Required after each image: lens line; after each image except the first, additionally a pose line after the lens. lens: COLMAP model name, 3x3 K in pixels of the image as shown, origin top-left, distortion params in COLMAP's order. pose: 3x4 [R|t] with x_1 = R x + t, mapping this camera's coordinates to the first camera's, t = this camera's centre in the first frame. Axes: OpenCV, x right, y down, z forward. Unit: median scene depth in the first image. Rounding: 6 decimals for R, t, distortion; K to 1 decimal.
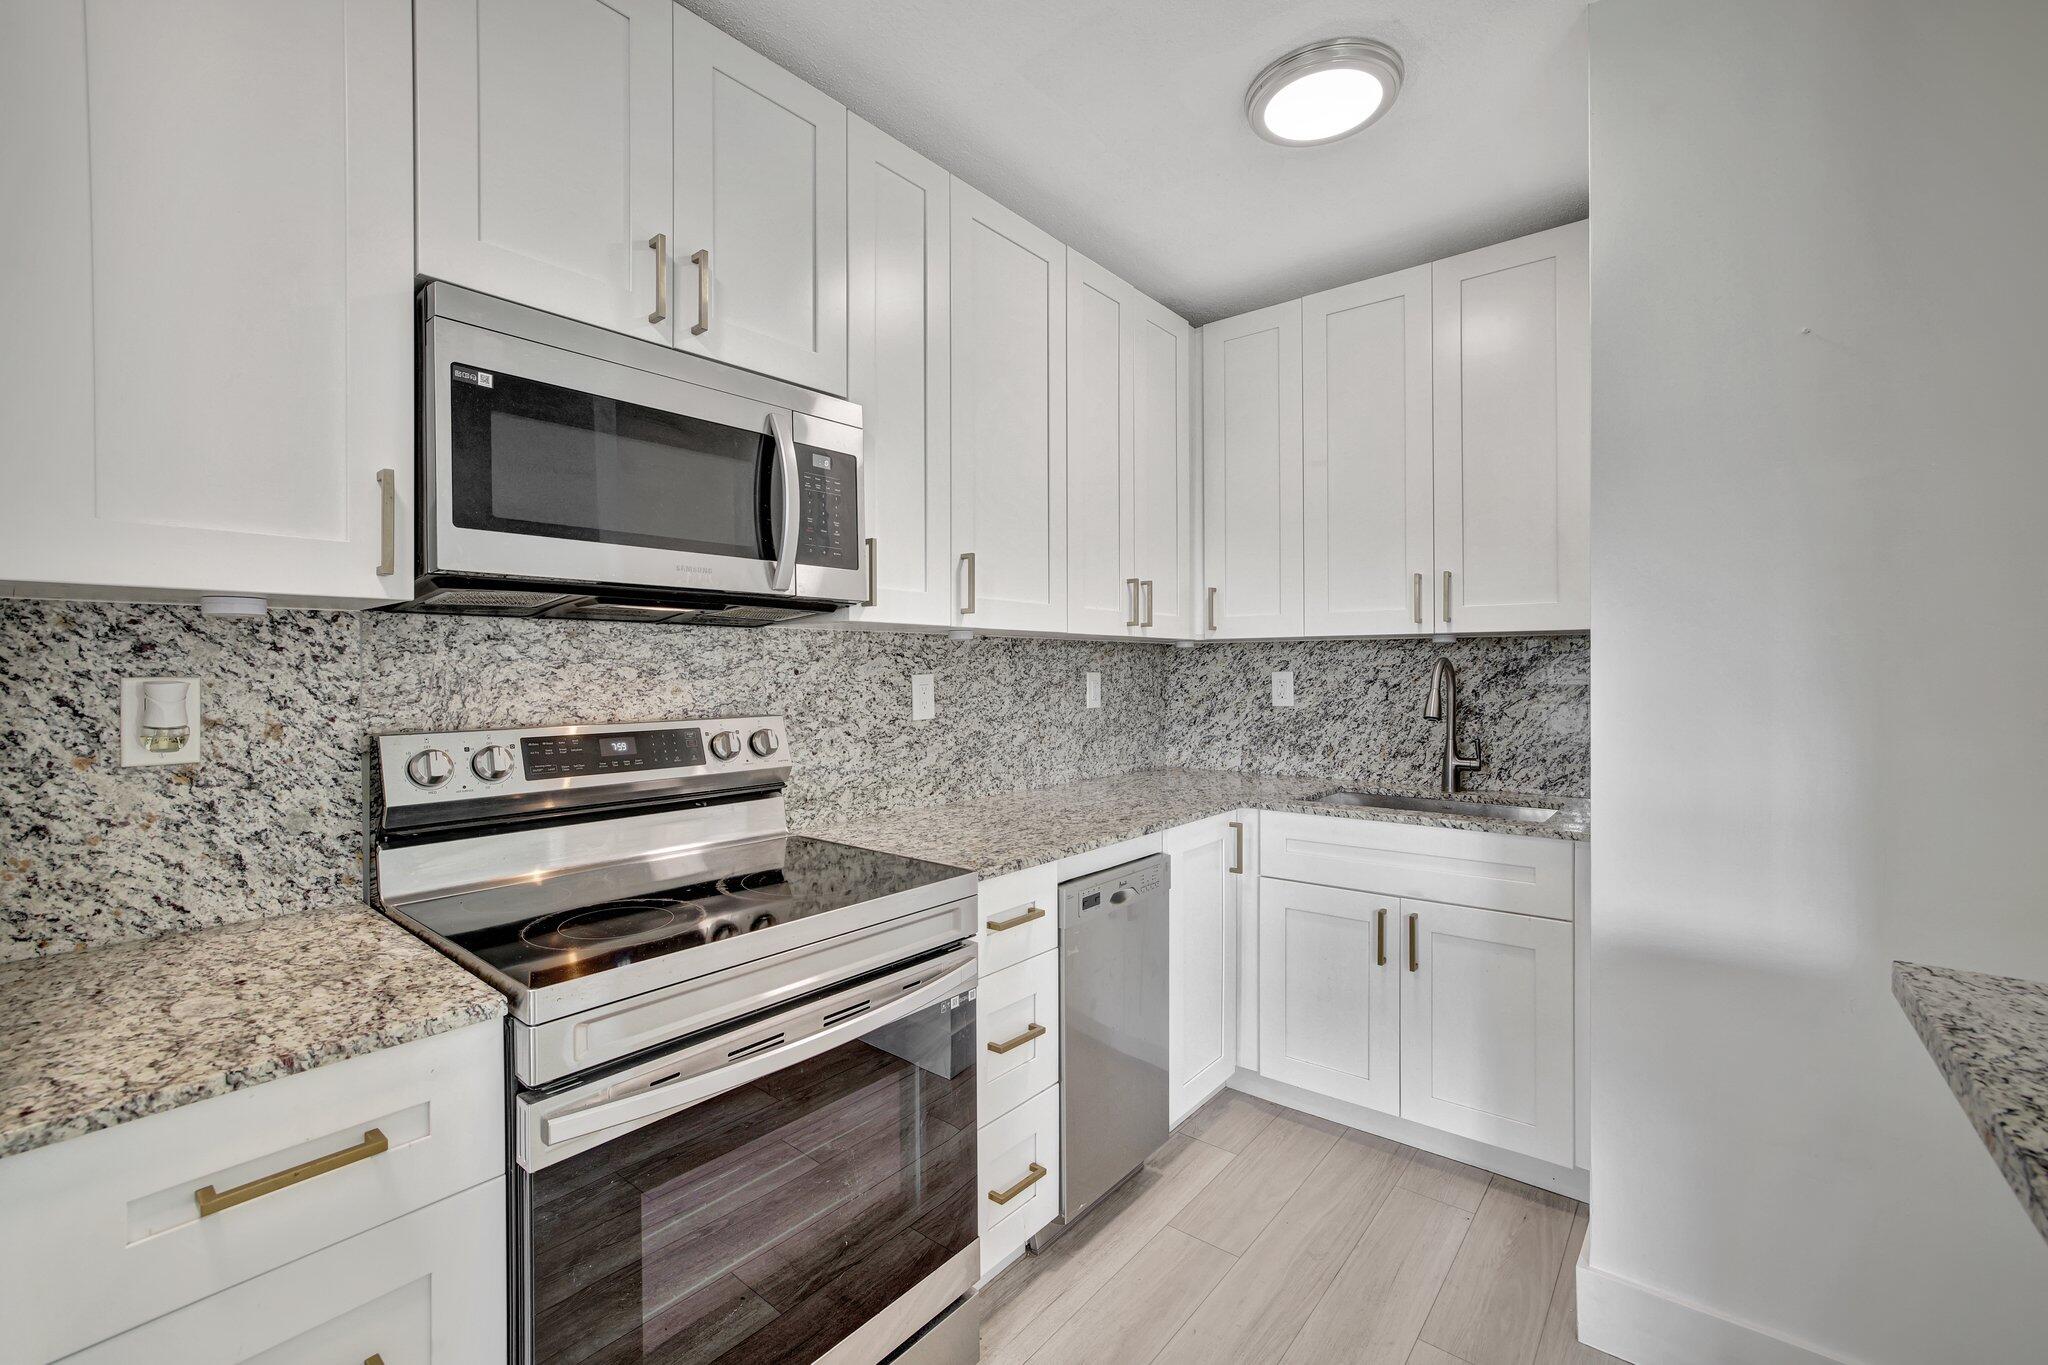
lens RADIAL K [[874.2, 0, 1014.0], [0, 874.2, 670.8], [0, 0, 1]] dist [-0.024890, 0.012280]
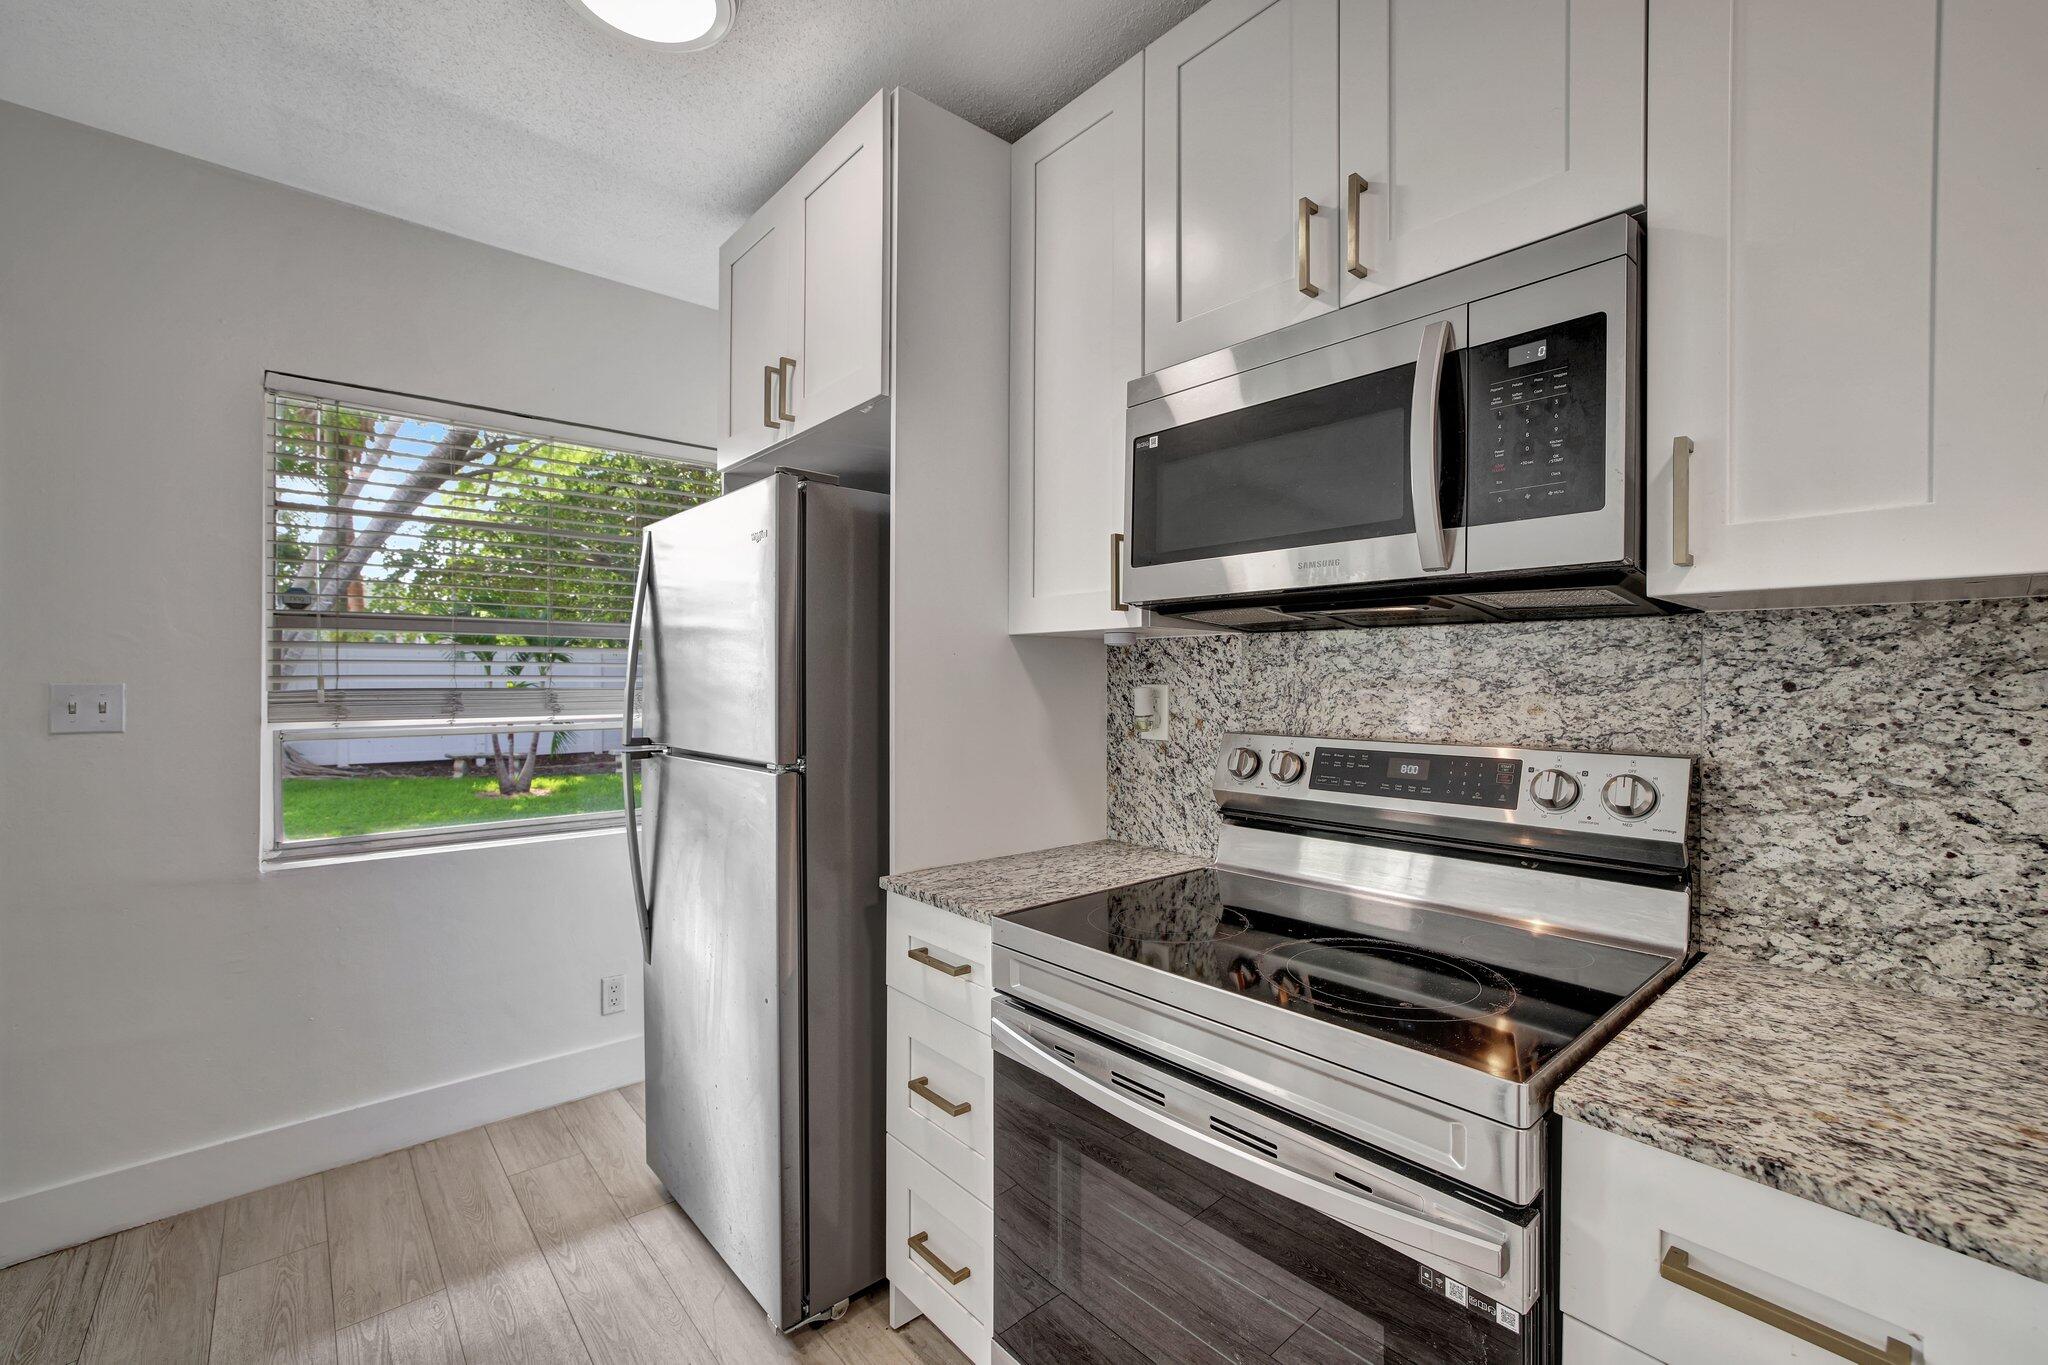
lens RADIAL K [[874.2, 0, 1005.9], [0, 874.2, 681.1], [0, 0, 1]] dist [-0.024890, 0.012280]
pose [[-0.169228, 0.001240, -0.985576, 0.417540], [-0.005926, 0.999980, 0.002275, -0.000456], [0.985559, 0.006225, -0.169217, 0.662028]]
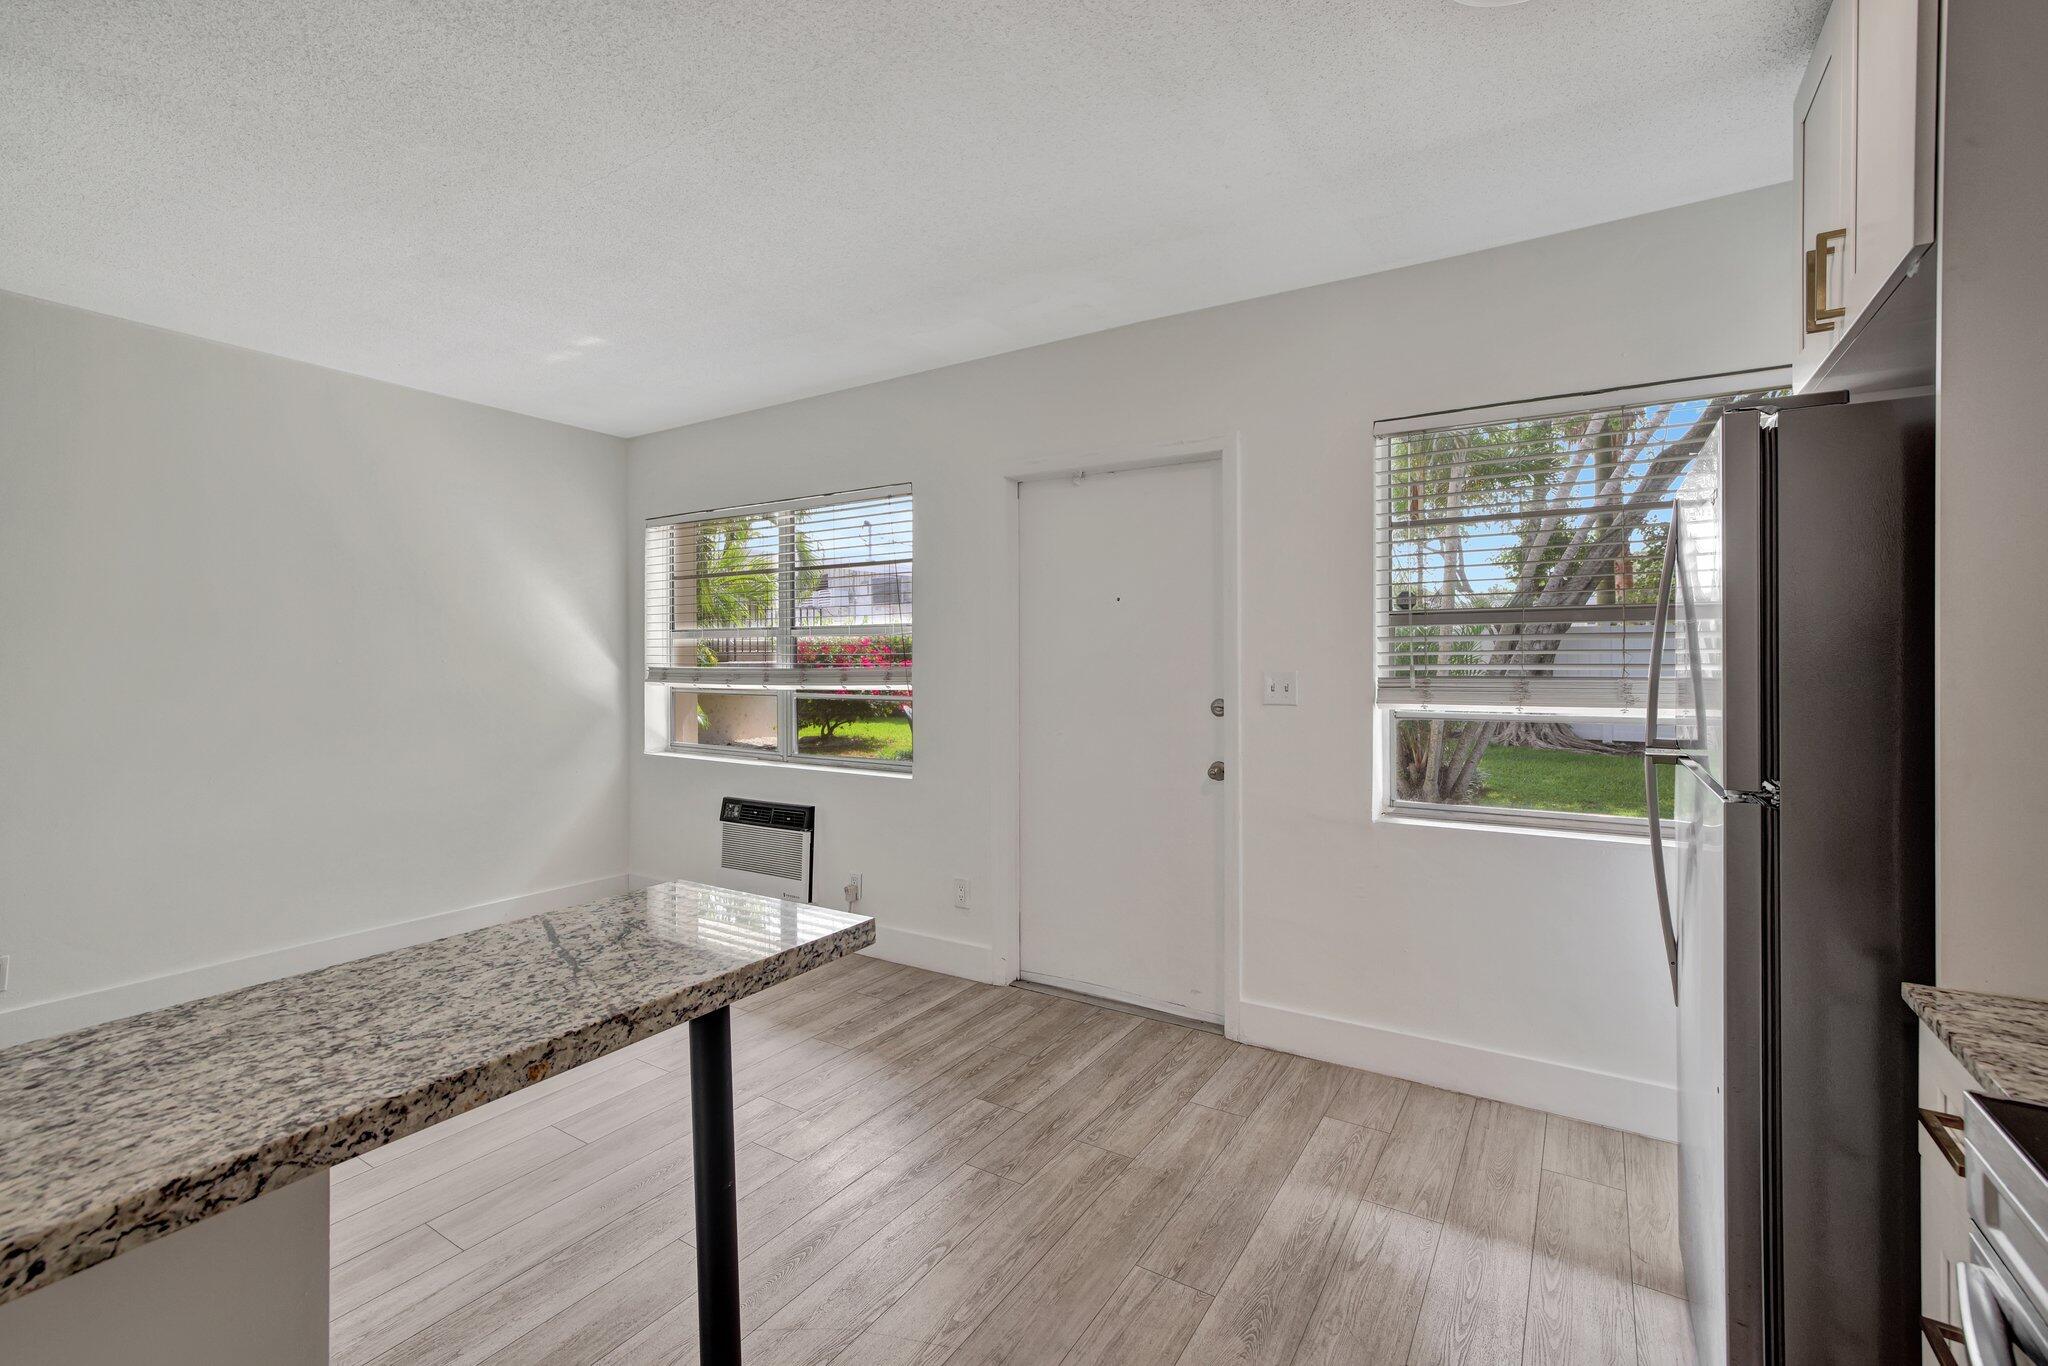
lens RADIAL K [[899.9, 0, 1022.6], [0, 899.9, 660.3], [0, 0, 1]] dist [-0.020678, 0.010465]
pose [[-0.992479, 0.004979, -0.122313, 0.226449], [0.004167, 0.999968, 0.006894, -0.018956], [0.122344, 0.006333, -0.992468, 0.899922]]
